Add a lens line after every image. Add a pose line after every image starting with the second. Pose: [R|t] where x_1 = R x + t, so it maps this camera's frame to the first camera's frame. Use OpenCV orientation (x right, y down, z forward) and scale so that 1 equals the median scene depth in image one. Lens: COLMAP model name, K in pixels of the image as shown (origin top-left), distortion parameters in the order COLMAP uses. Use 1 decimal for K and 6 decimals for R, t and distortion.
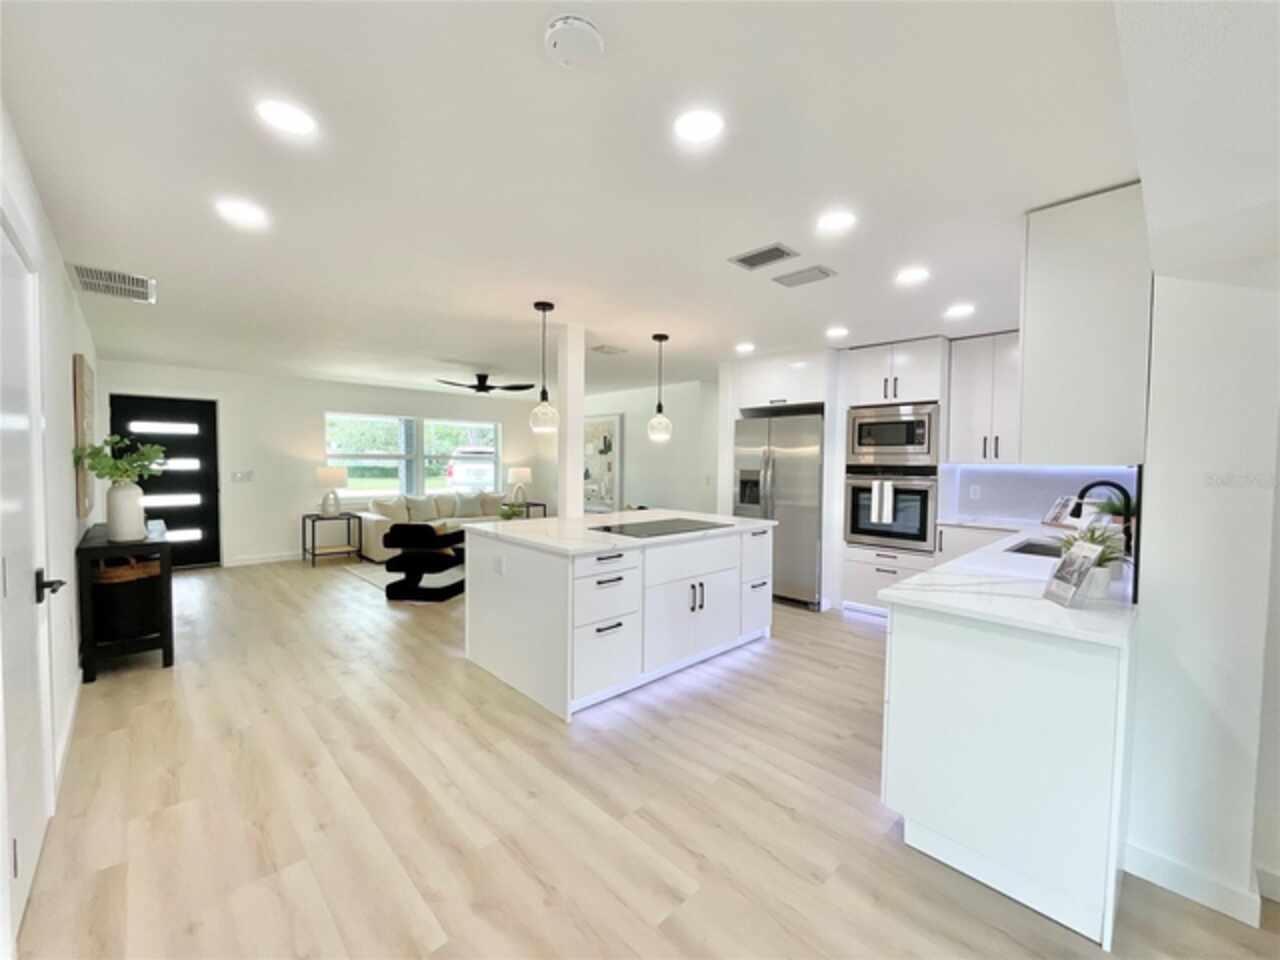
lens RADIAL K [[518.1, 0, 640.0], [0, 518.1, 480.0], [0, 0, 1]] dist [-0.001254, -0.000149]
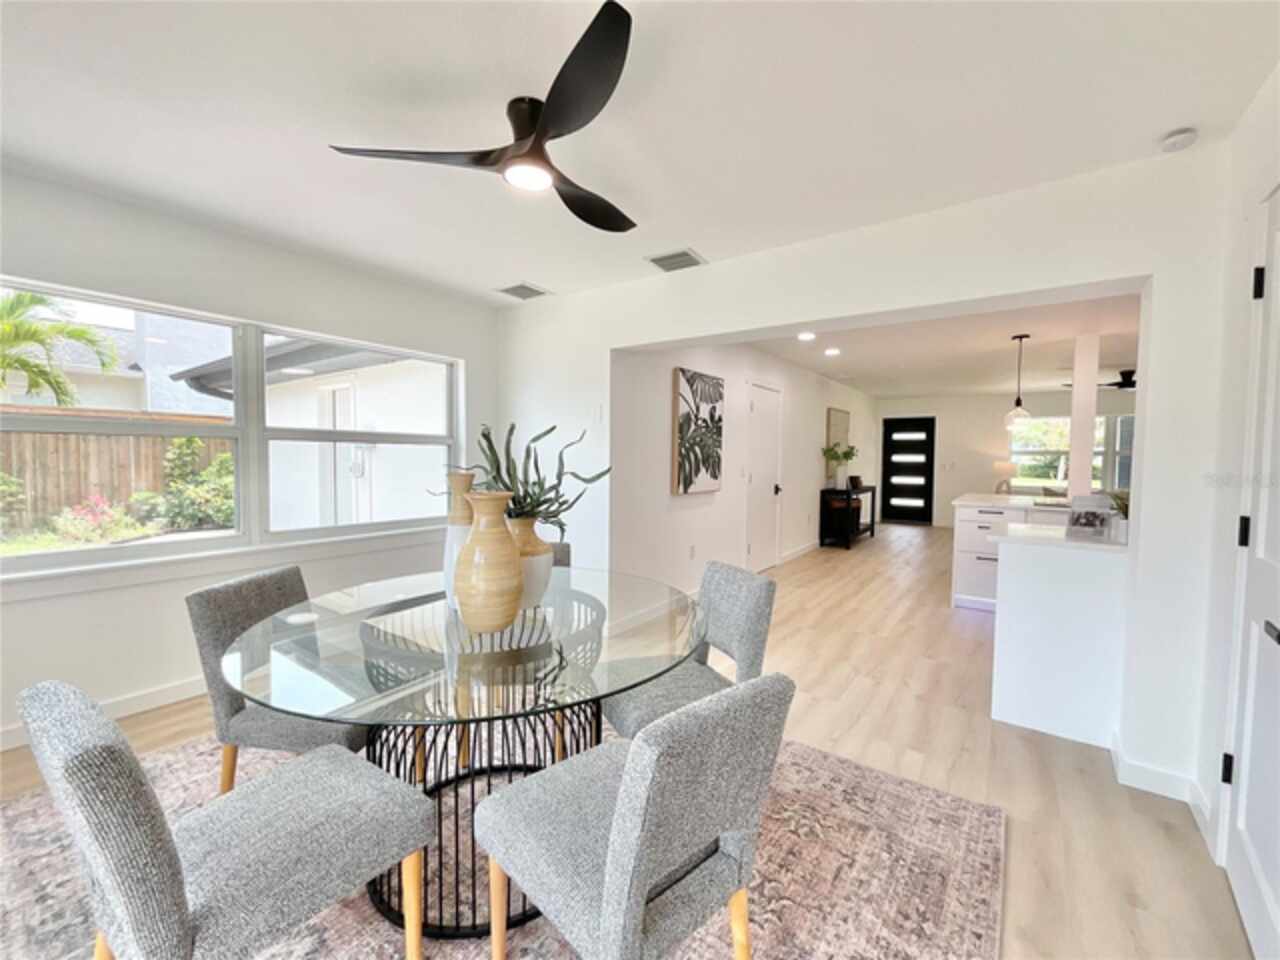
lens RADIAL K [[523.1, 0, 640.0], [0, 523.1, 480.0], [0, 0, 1]] dist [-0.001627, -0.000158]
pose [[0.172420, 0.042292, -0.984115, 0.779875], [-0.051388, 0.998104, 0.033890, 0.034987], [0.983682, 0.044729, 0.174267, -0.168245]]
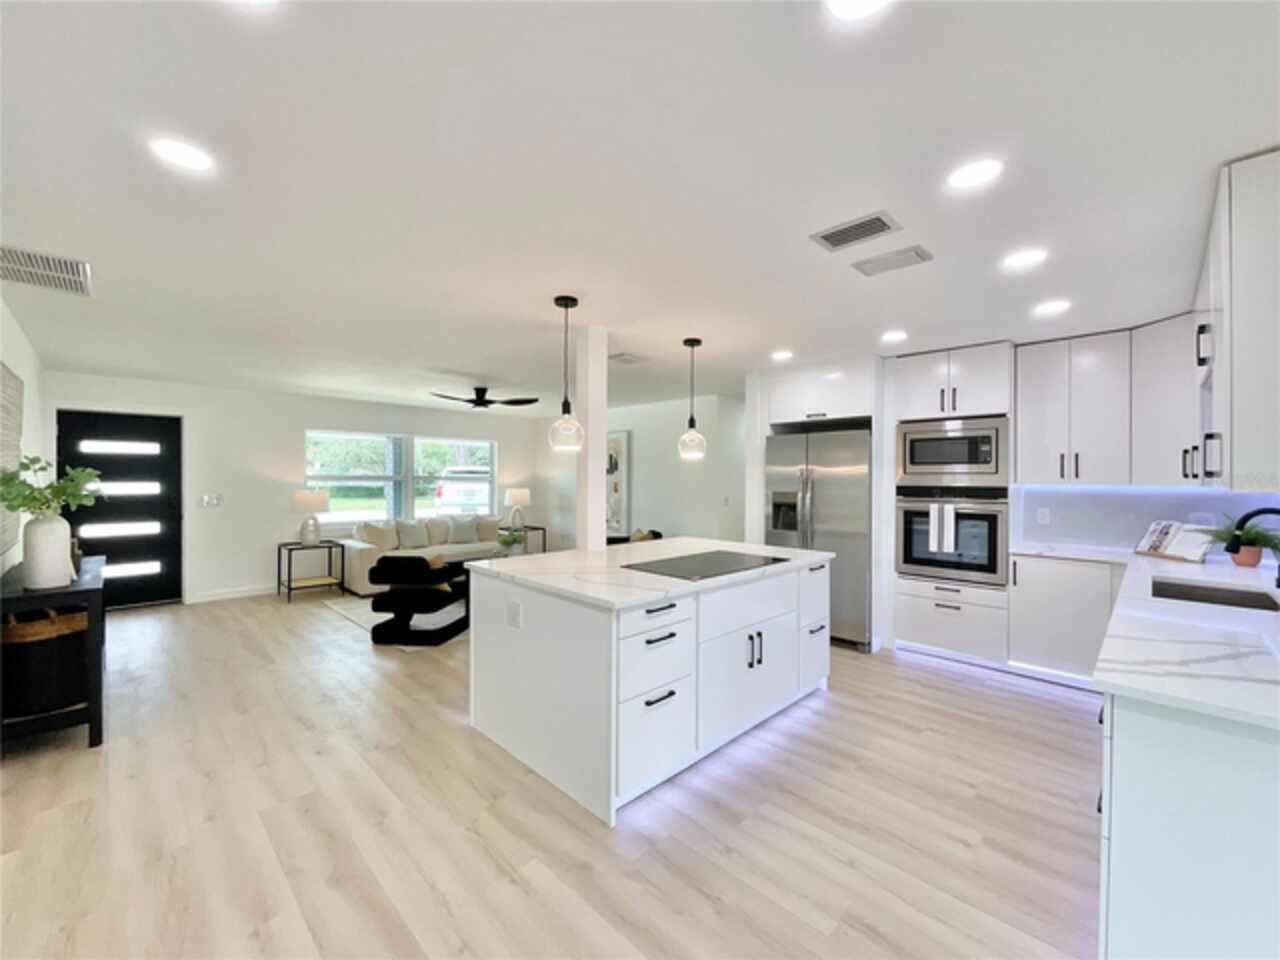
lens RADIAL K [[516.5, 0, 640.0], [0, 516.5, 480.0], [0, 0, 1]] dist [-0.000602, -0.000195]
pose [[0.999682, -0.005256, 0.024665, -0.067170], [0.006087, 0.999412, -0.033730, -0.012685], [-0.024473, 0.033869, 0.999127, 0.128098]]
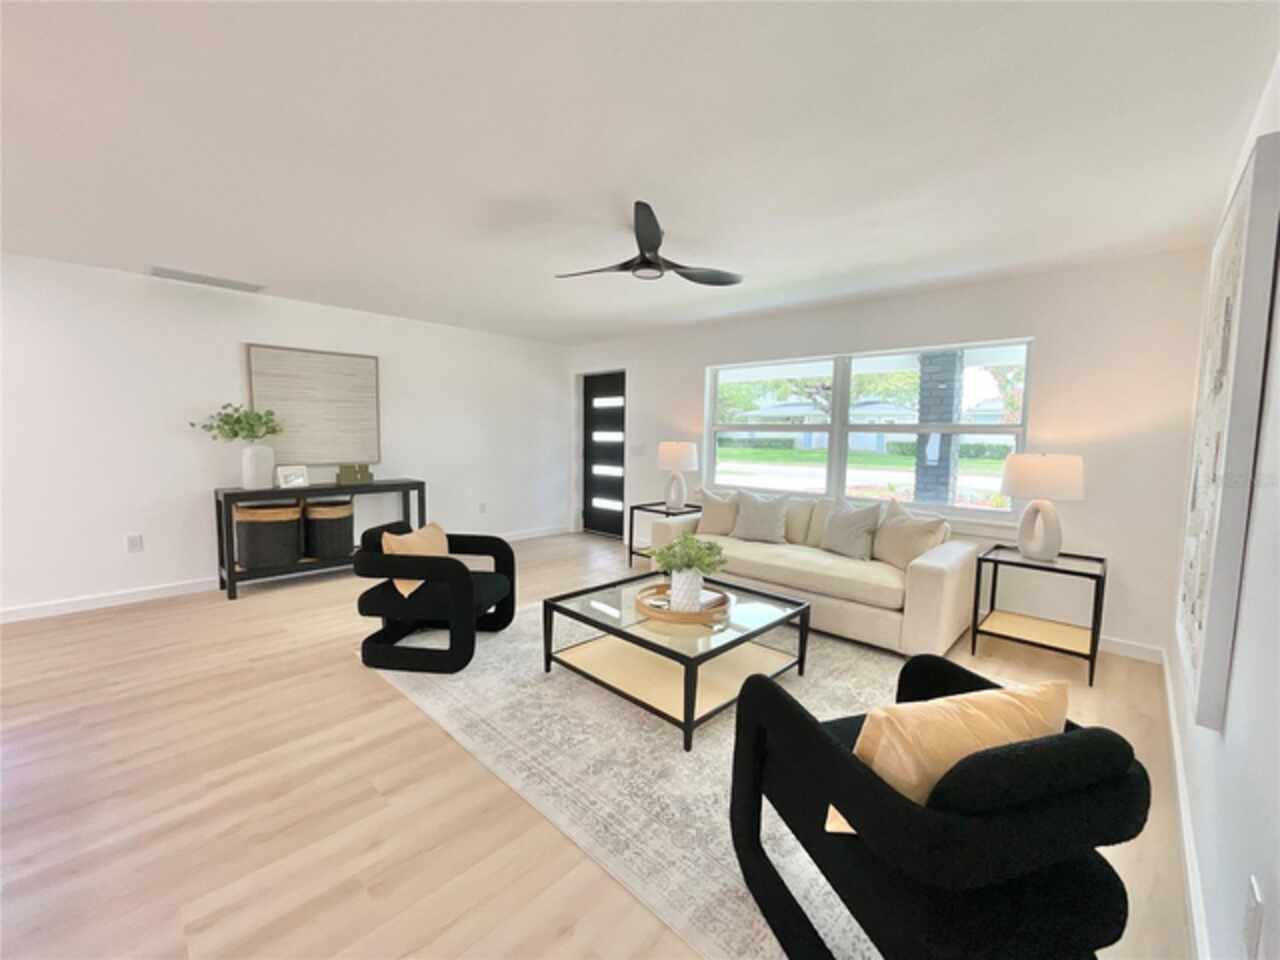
lens RADIAL K [[518.1, 0, 640.0], [0, 518.1, 480.0], [0, 0, 1]] dist [-0.001254, -0.000149]
pose [[0.051876, 0.076549, -0.995715, 0.214082], [-0.050353, 0.995990, 0.073947, -0.032785], [0.997383, 0.046301, 0.055522, 1.379008]]
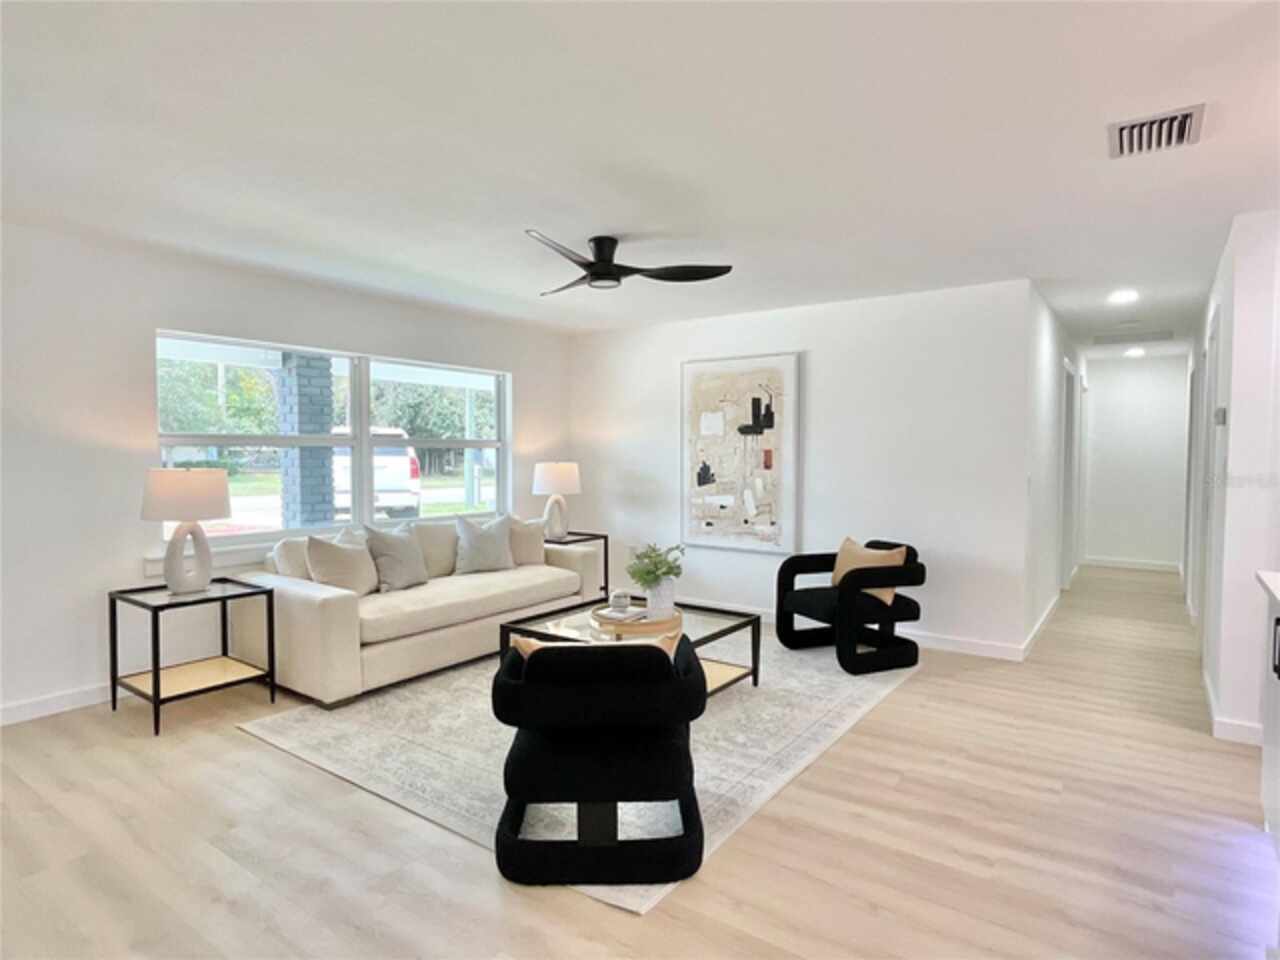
lens RADIAL K [[709.1, 0, 640.0], [0, 709.1, 480.0], [0, 0, 1]] dist [-0.002613, 0.000036]
pose [[0.984663, -0.011918, 0.174061, -0.527297], [0.011104, 0.999922, 0.005645, -0.019562], [-0.174115, -0.003626, 0.984719, 0.617563]]
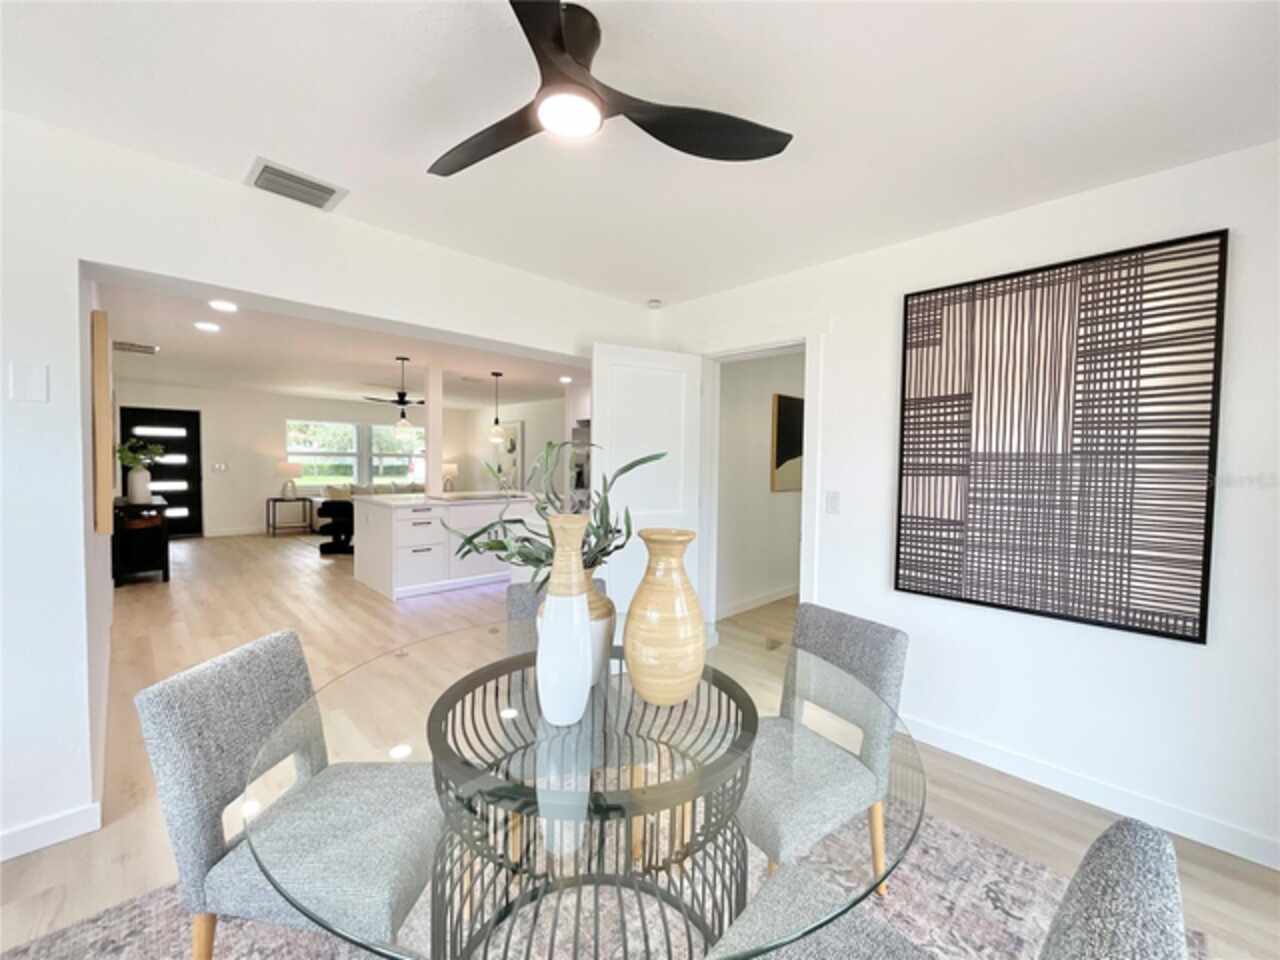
lens RADIAL K [[518.1, 0, 640.0], [0, 518.1, 480.0], [0, 0, 1]] dist [-0.001254, -0.000149]
pose [[0.999917, 0.003124, 0.012503, 0.408355], [-0.003115, 0.999995, -0.000670, 0.028578], [-0.012505, 0.000631, 0.999922, -0.473630]]
